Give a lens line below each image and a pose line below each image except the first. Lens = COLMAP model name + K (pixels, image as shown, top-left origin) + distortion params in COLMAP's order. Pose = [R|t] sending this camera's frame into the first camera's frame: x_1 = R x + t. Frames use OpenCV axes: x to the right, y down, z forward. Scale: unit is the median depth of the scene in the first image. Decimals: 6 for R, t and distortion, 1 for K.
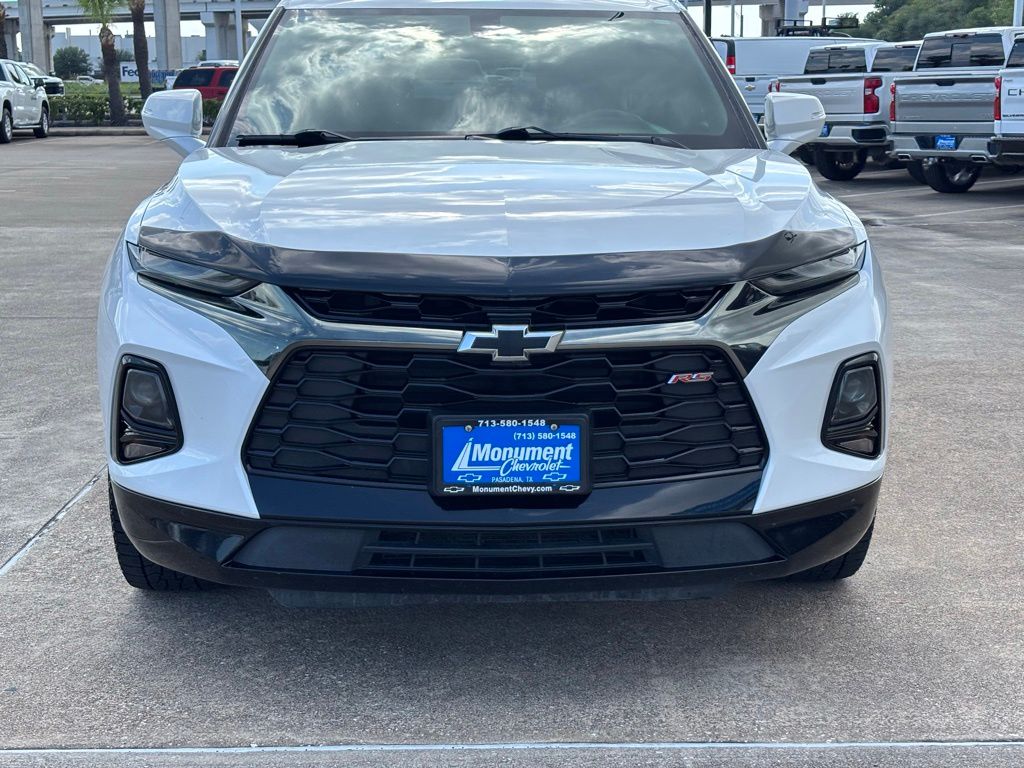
lens RADIAL K [[1544.2, 0, 530.1], [0, 1544.2, 389.3], [0, 0, 1]] dist [0.203094, -0.772748]
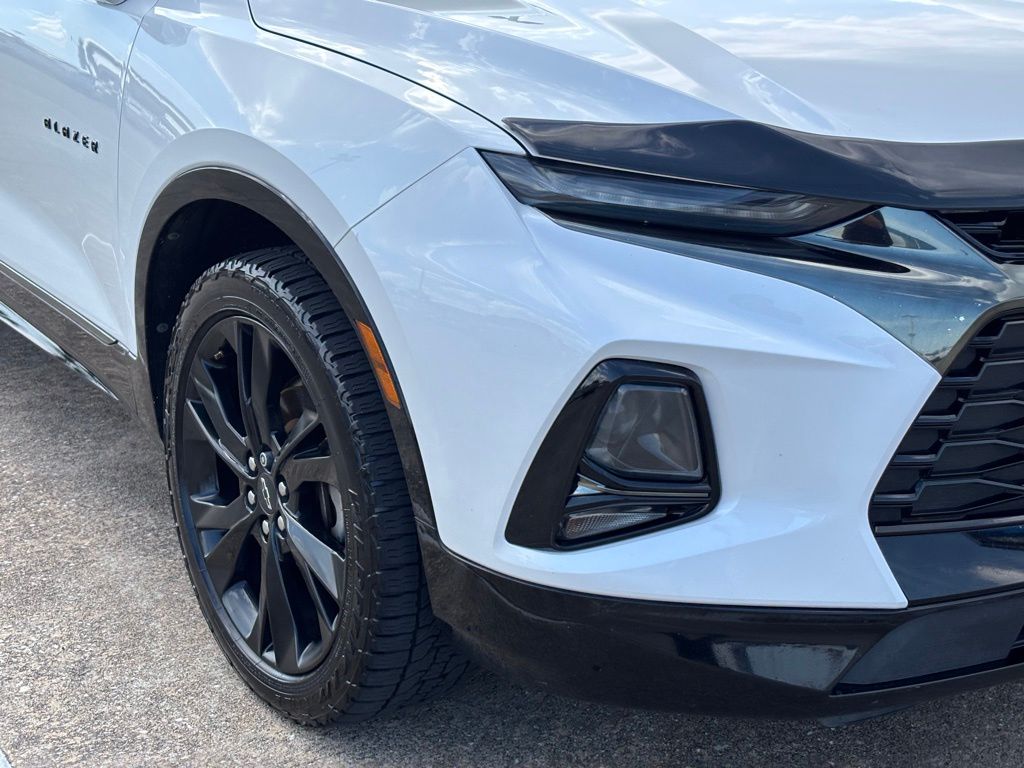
lens RADIAL K [[1546.2, 0, 510.7], [0, 1546.2, 406.6], [0, 0, 1]] dist [0.218894, -0.884147]
pose [[0.847652, -0.151013, 0.508607, -0.598876], [0.089282, 0.985566, 0.143831, -0.092309], [-0.522987, -0.076510, 0.848900, 0.583633]]
